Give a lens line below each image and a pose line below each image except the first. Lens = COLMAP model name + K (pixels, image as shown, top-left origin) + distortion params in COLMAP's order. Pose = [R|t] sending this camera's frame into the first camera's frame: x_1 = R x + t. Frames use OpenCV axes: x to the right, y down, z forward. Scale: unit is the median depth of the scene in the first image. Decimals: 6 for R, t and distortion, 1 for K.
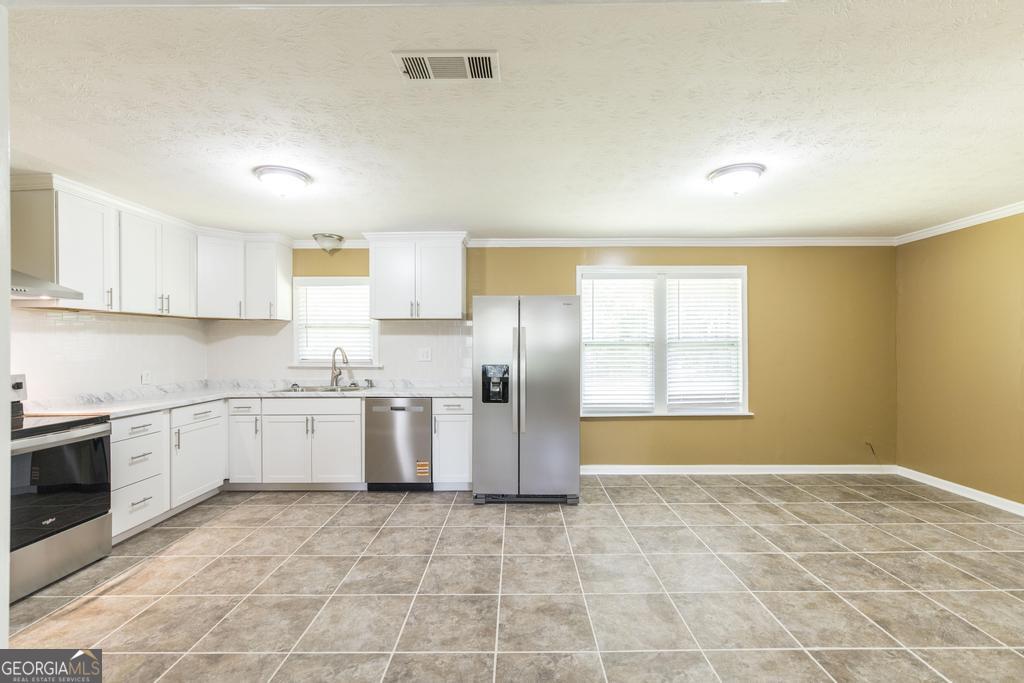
lens RADIAL K [[445.5, 0, 519.1], [0, 445.5, 344.8], [0, 0, 1]] dist [-0.000645, -0.000098]
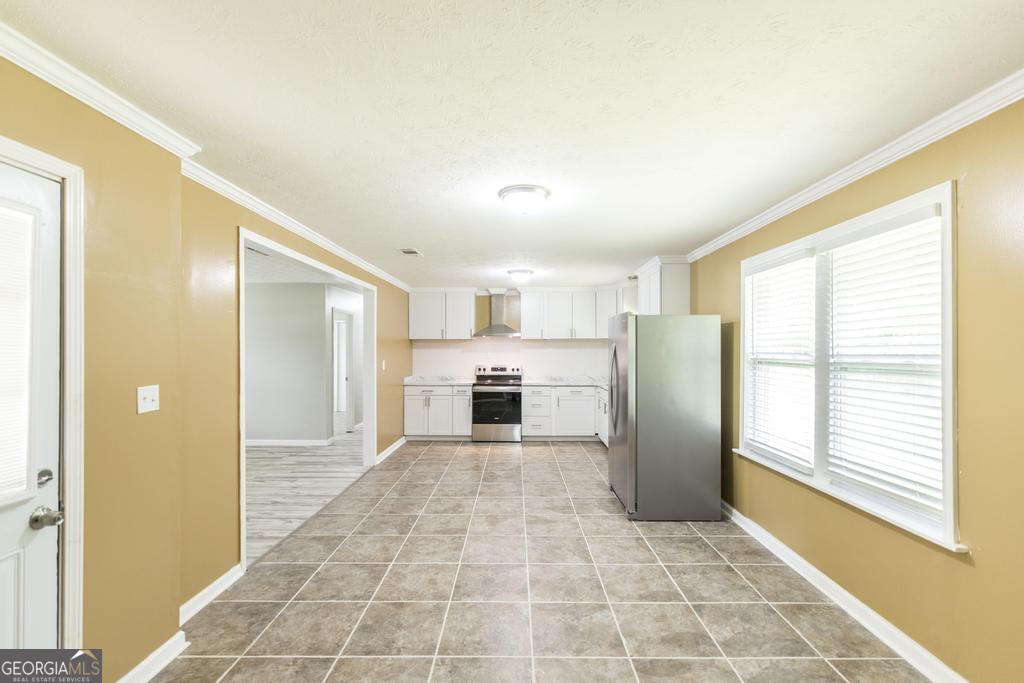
lens RADIAL K [[445.5, 0, 516.2], [0, 445.5, 344.8], [0, 0, 1]] dist [-0.000645, -0.000098]
pose [[0.001662, -0.005957, -0.999981, 1.193108], [-0.002331, 0.999980, -0.005961, -0.030175], [0.999996, 0.002341, 0.001648, 0.781950]]
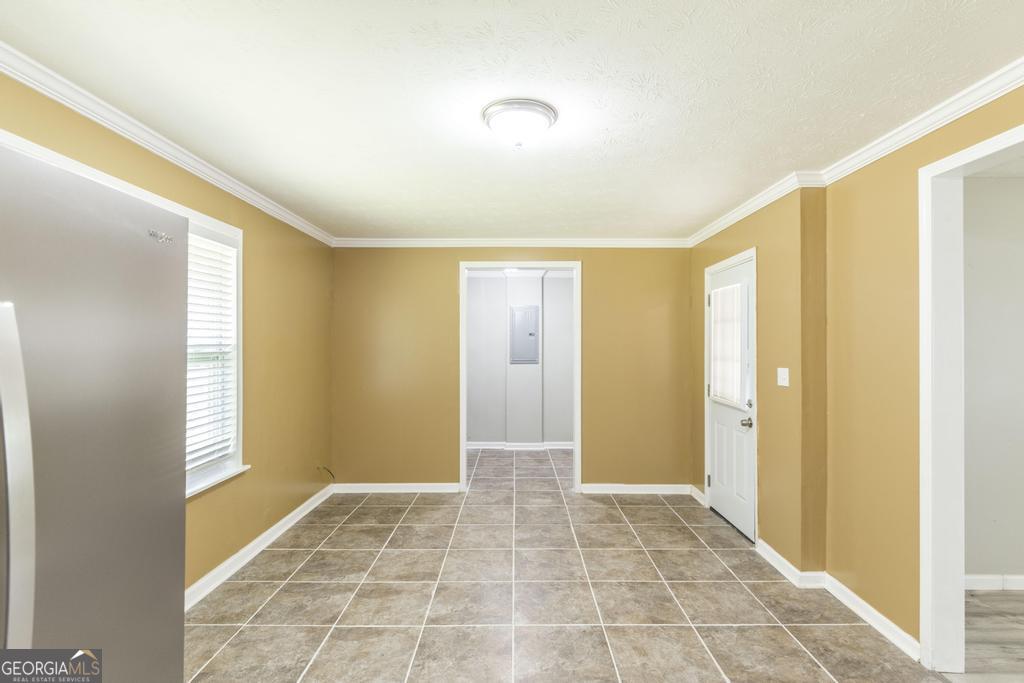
lens RADIAL K [[488.4, 0, 512.7], [0, 488.4, 342.6], [0, 0, 1]] dist [0.000507, 0.000135]
pose [[0.003694, 0.006991, 0.999969, -0.217602], [-0.000412, 0.999975, -0.006990, -0.020214], [-0.999993, -0.000386, 0.003697, 0.803292]]
